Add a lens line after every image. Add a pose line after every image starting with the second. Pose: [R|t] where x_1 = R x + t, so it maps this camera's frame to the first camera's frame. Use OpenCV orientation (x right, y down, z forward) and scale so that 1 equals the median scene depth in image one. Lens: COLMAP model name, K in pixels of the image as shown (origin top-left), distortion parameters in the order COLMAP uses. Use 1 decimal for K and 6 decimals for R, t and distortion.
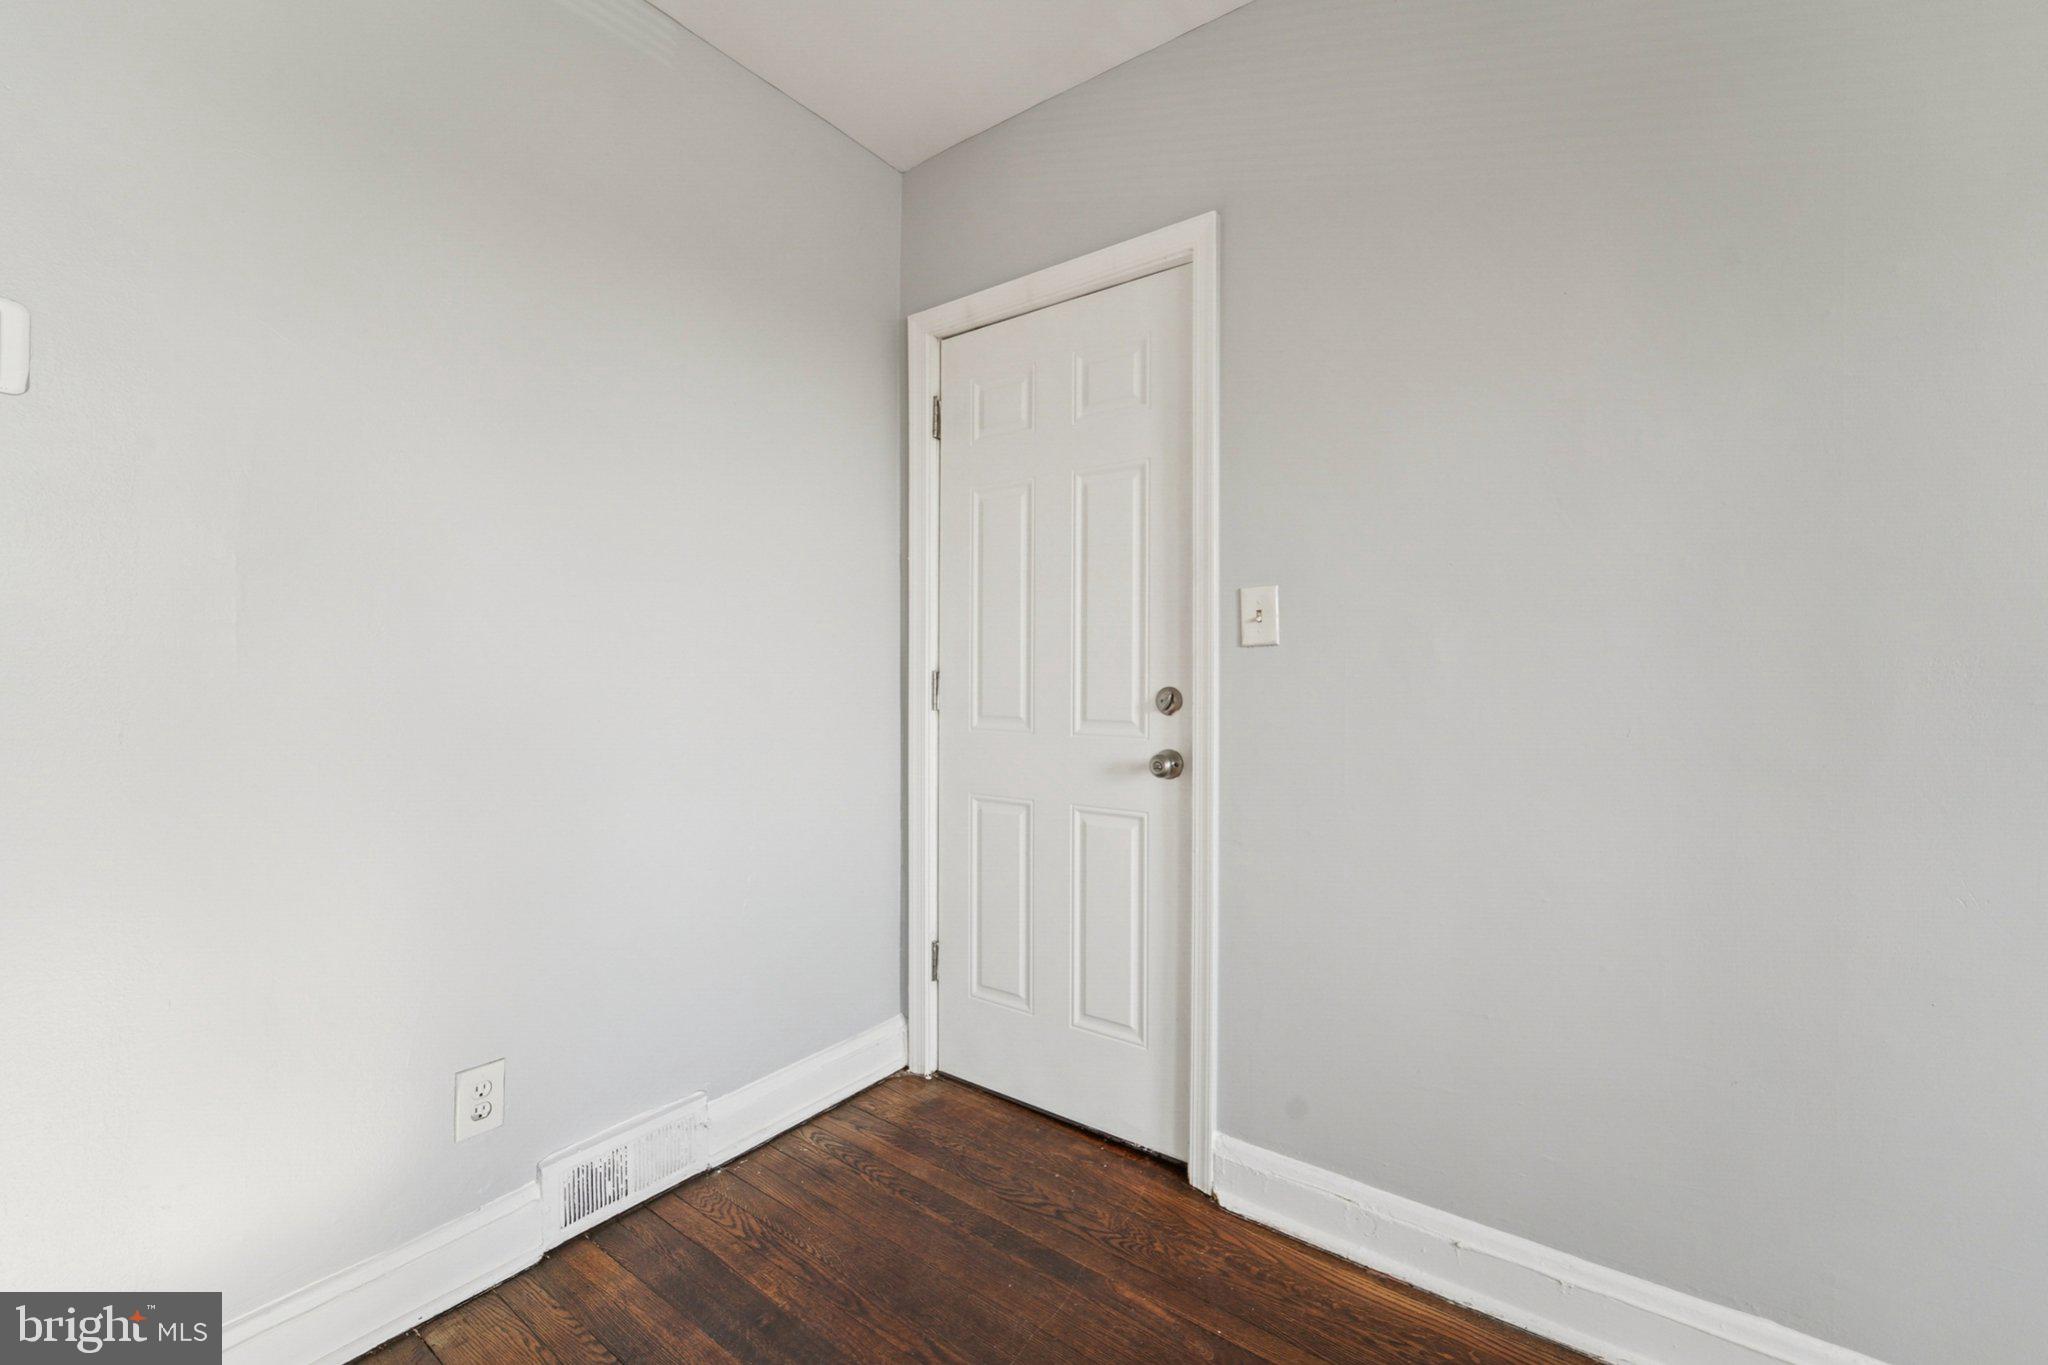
lens RADIAL K [[832.6, 0, 1027.7], [0, 832.6, 674.6], [0, 0, 1]] dist [0.001446, 0.000023]
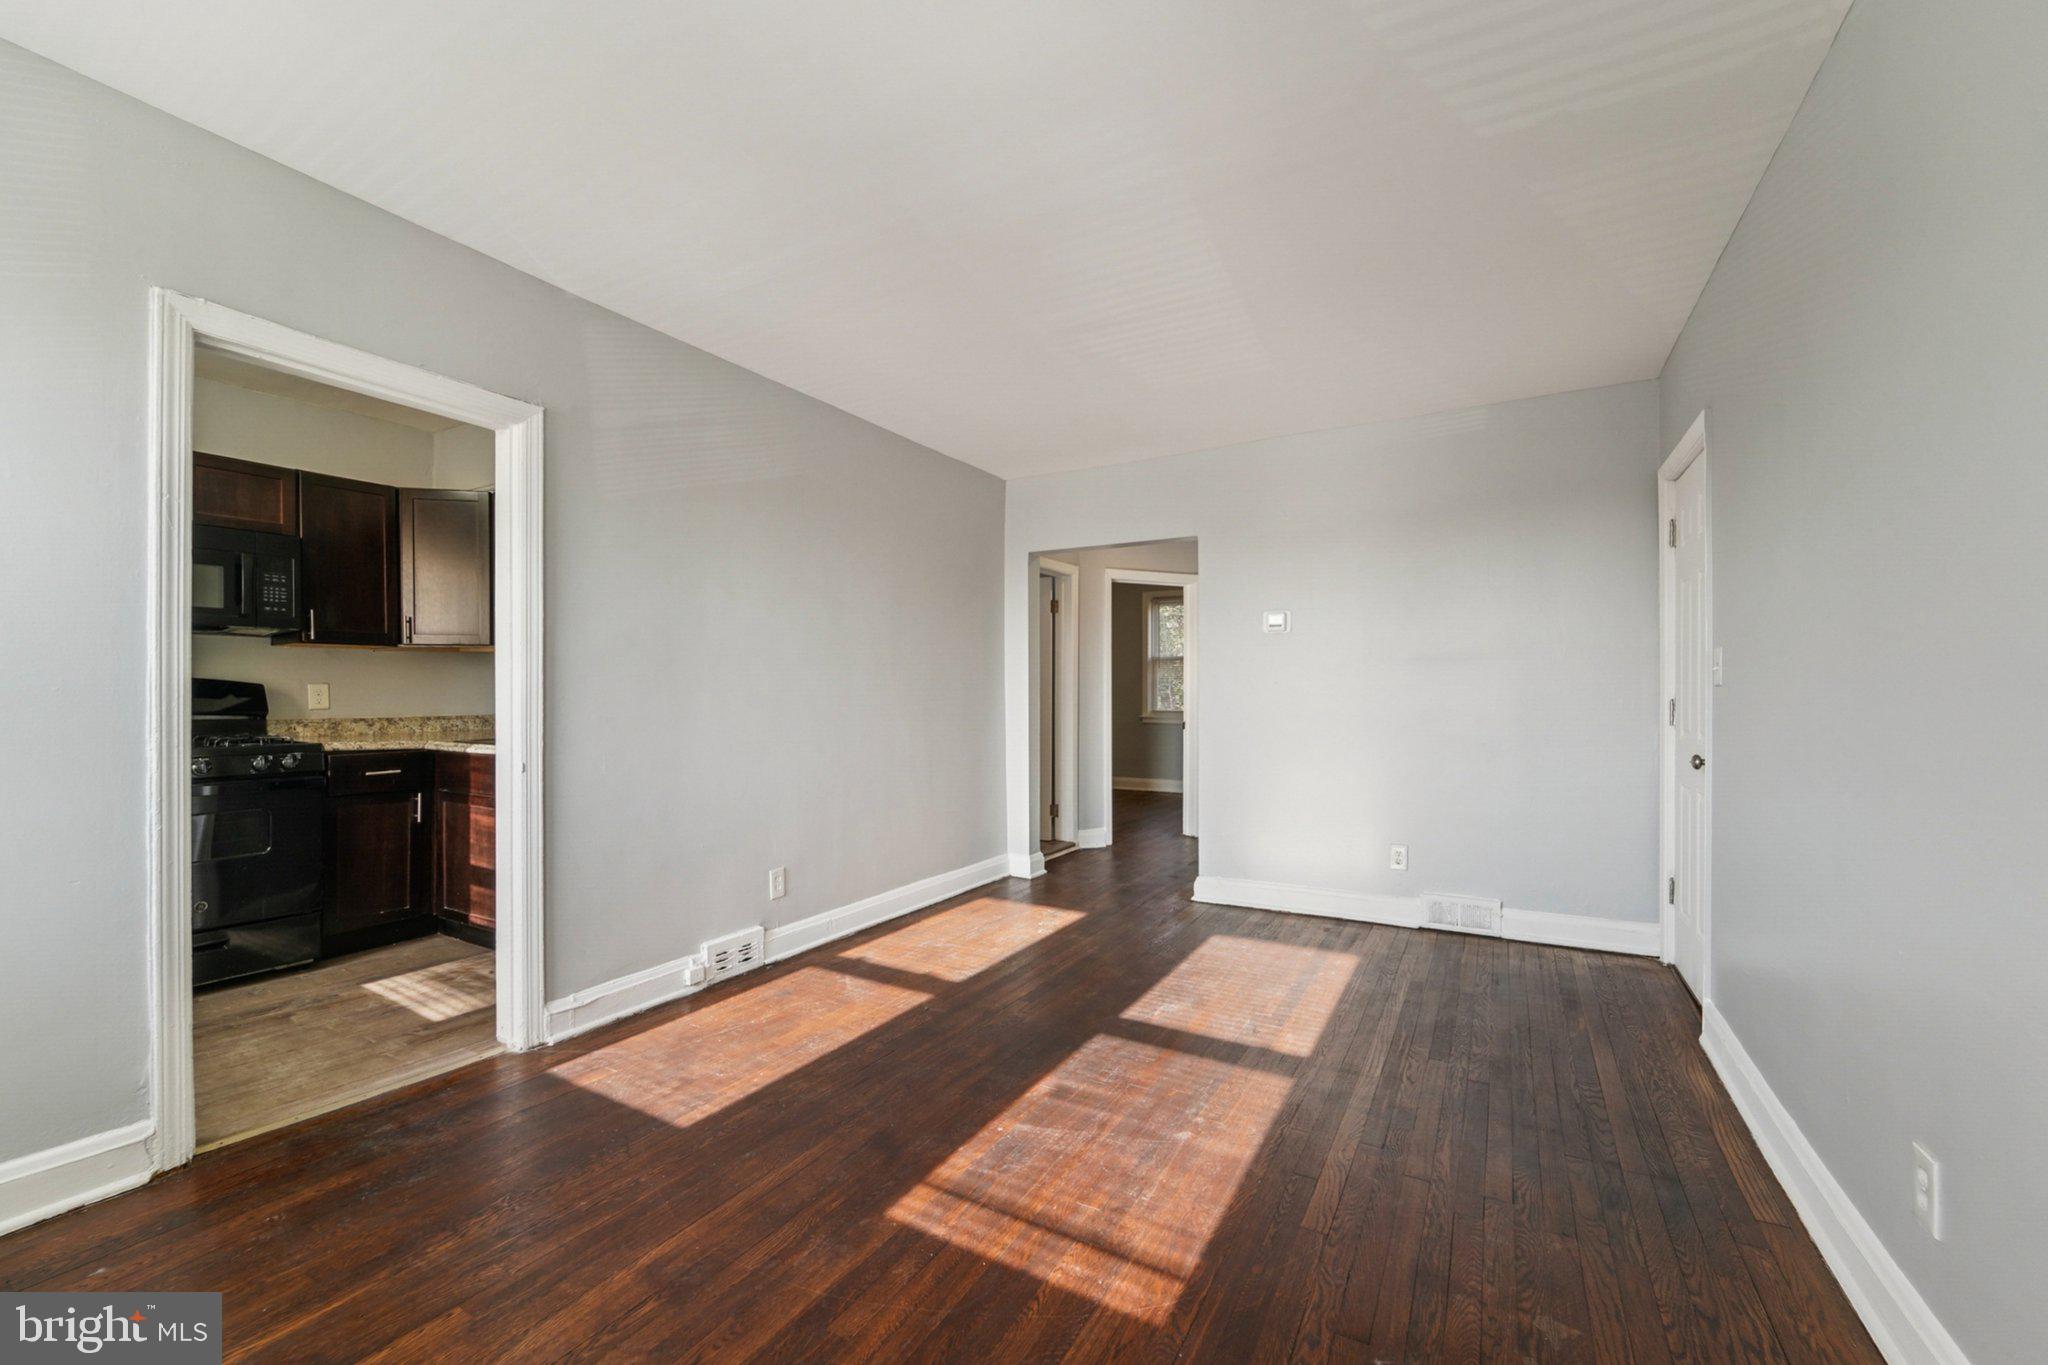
lens RADIAL K [[832.6, 0, 1023.4], [0, 832.6, 689.4], [0, 0, 1]] dist [0.001446, 0.000023]
pose [[0.120466, -0.002683, -0.992714, 1.320016], [-0.010916, 0.999932, -0.004027, -0.000678], [0.992657, 0.011321, 0.120429, -0.369378]]
